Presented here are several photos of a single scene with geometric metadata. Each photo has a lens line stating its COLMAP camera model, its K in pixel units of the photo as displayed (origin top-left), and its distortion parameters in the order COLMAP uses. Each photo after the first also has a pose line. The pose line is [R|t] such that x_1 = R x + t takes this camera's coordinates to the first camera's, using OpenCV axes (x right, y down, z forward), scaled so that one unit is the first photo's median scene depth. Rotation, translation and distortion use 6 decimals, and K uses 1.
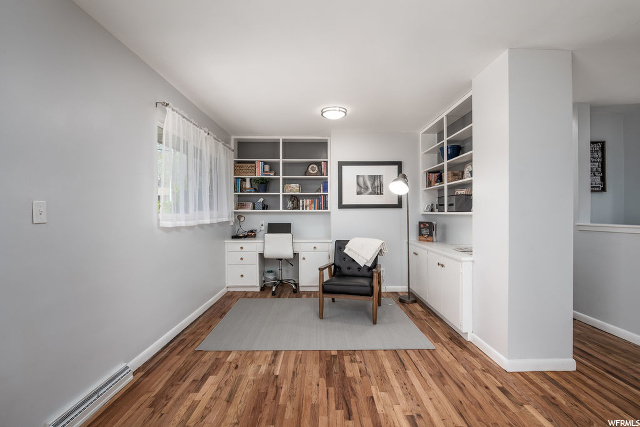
lens RADIAL K [[292.4, 0, 322.8], [0, 292.4, 210.0], [0, 0, 1]] dist [0.001118, 0.000135]
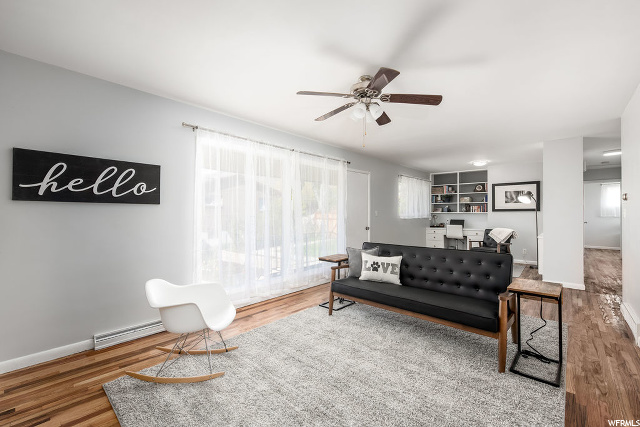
lens RADIAL K [[276.4, 0, 319.8], [0, 276.4, 210.4], [0, 0, 1]] dist [-0.000604, -0.000100]
pose [[0.730426, -0.002465, -0.682987, 0.399546], [-0.002092, 0.999981, -0.005845, 0.000464], [0.682989, 0.005698, 0.730407, -0.823829]]
